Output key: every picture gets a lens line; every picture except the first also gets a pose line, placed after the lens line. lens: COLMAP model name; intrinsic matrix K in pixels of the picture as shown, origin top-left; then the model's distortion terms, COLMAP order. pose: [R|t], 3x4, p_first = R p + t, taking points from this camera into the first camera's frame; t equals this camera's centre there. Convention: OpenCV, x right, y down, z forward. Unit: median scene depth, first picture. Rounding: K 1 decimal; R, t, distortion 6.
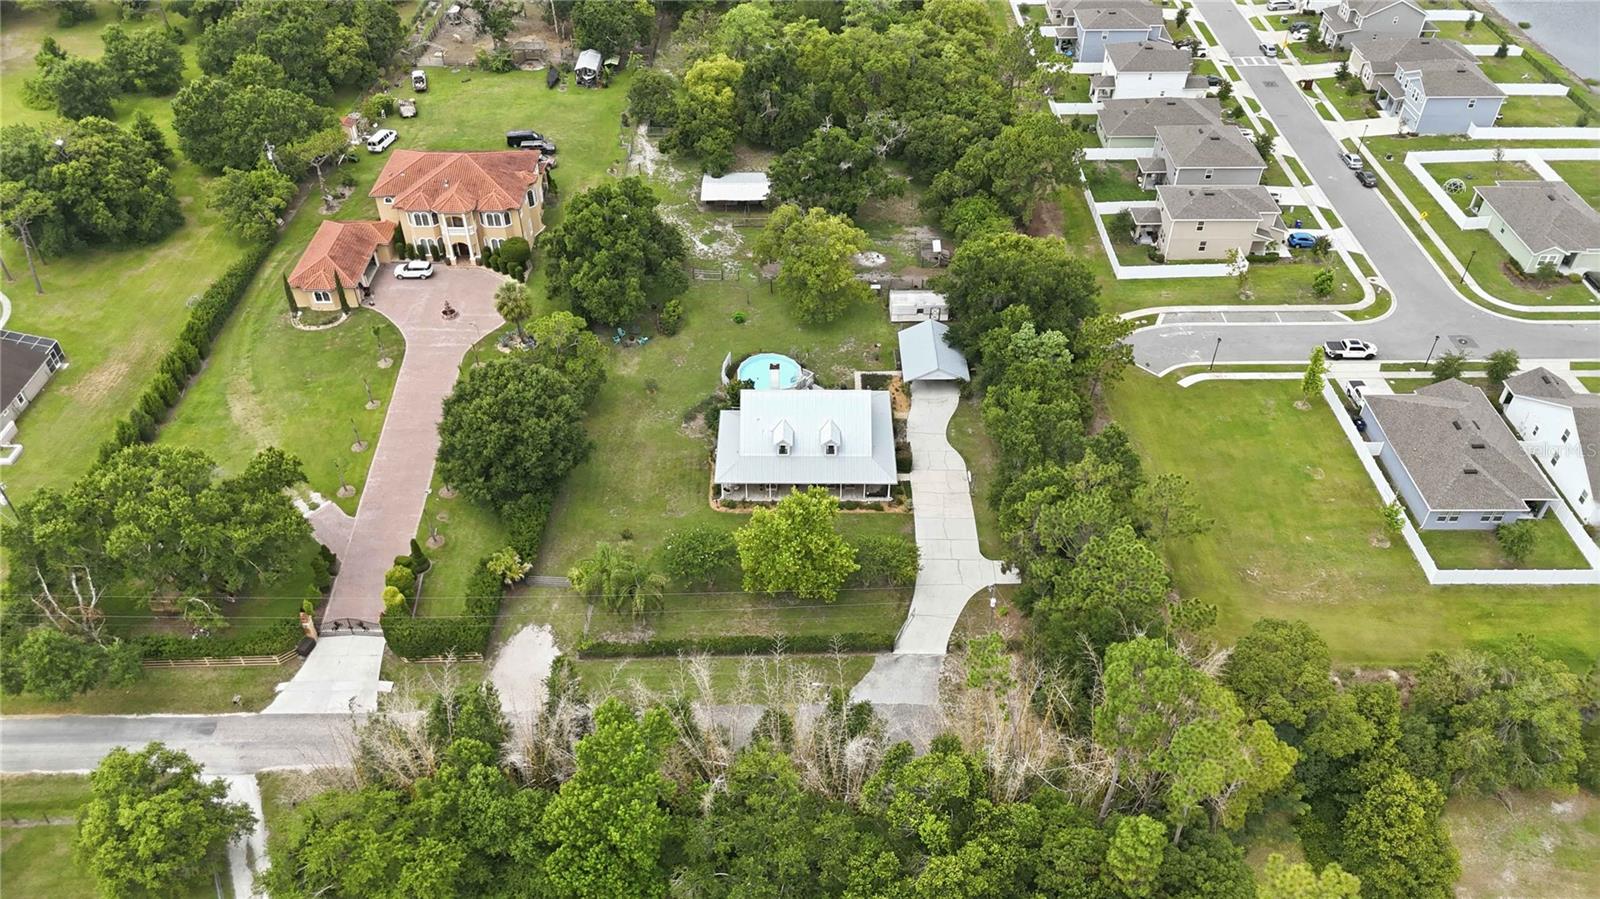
lens RADIAL K [[1178.3, 0, 803.8], [0, 1178.3, 444.5], [0, 0, 1]] dist [0.059823, -0.067852]
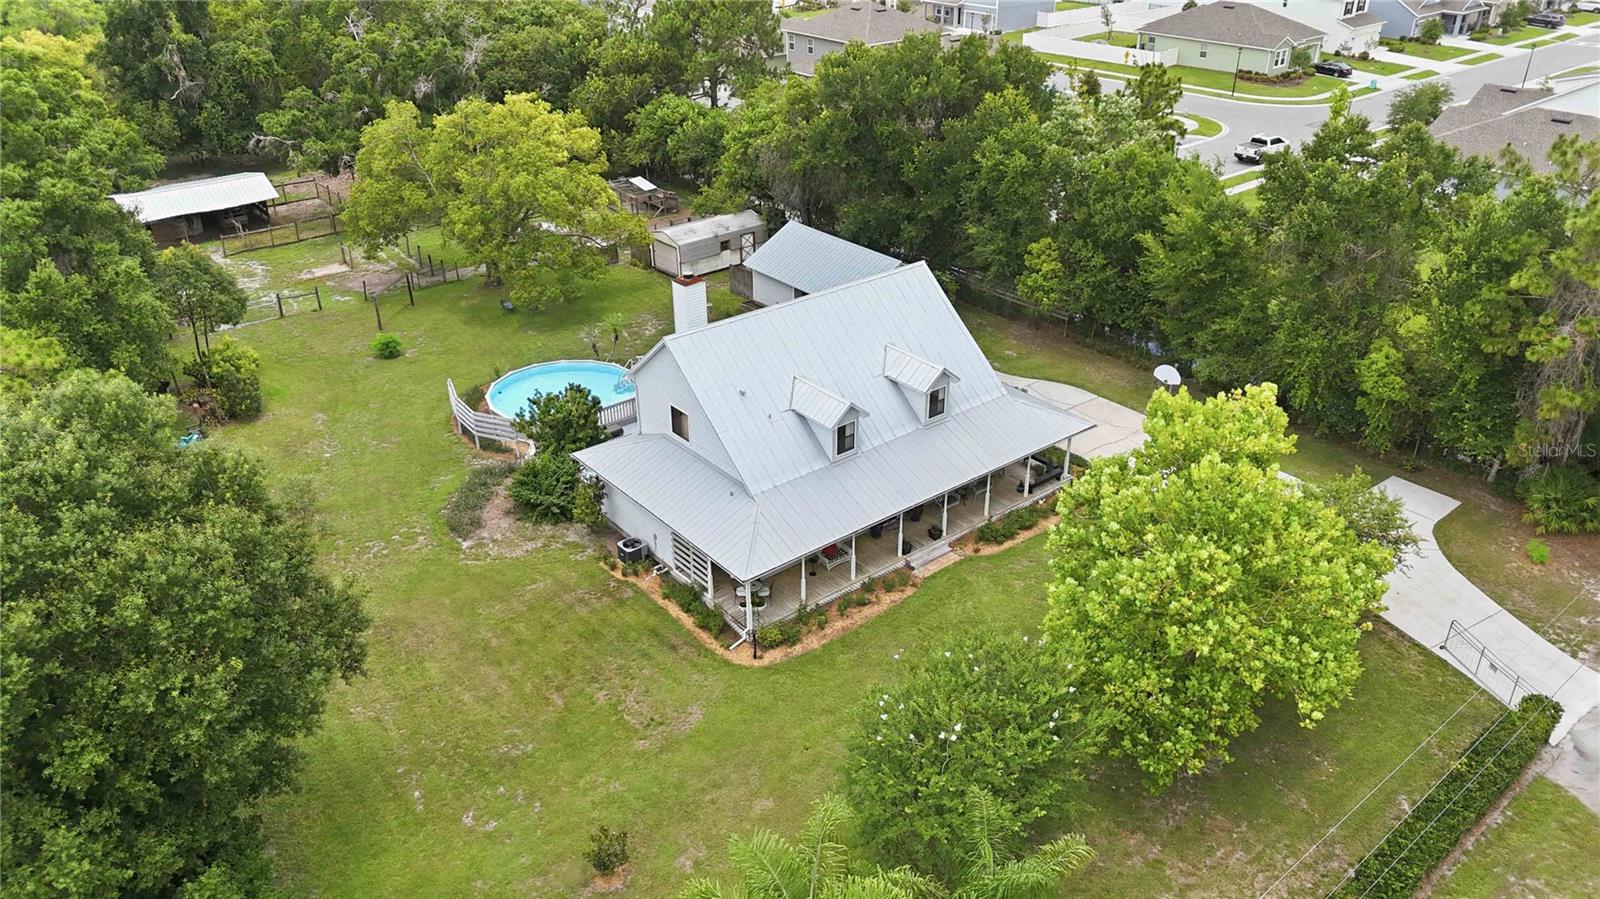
lens RADIAL K [[1178.3, 0, 803.8], [0, 1178.3, 444.5], [0, 0, 1]] dist [0.059823, -0.067852]
pose [[0.775518, -0.299577, 0.555720, -0.204322], [0.410680, 0.907933, -0.083664, 0.027604], [-0.479492, 0.293107, 0.827149, 0.610668]]
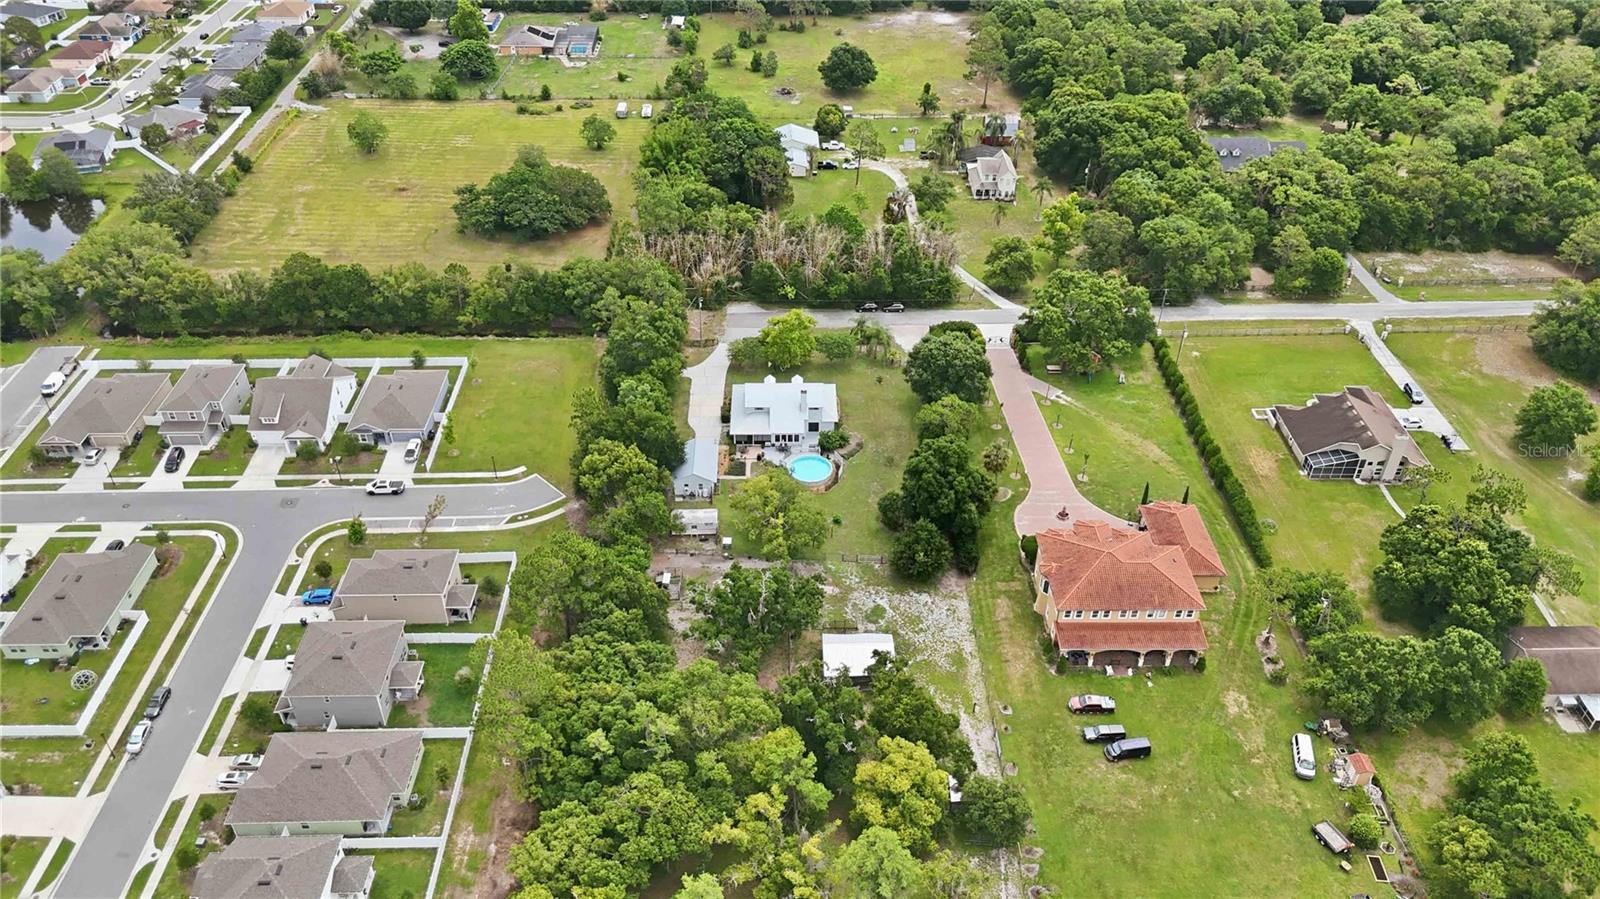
lens RADIAL K [[1178.3, 0, 803.8], [0, 1178.3, 444.5], [0, 0, 1]] dist [0.059823, -0.067852]
pose [[-0.999778, 0.002149, -0.020977, 0.008321], [-0.019937, 0.227659, 0.973537, -1.458850], [0.006867, 0.973739, -0.227565, 1.295003]]
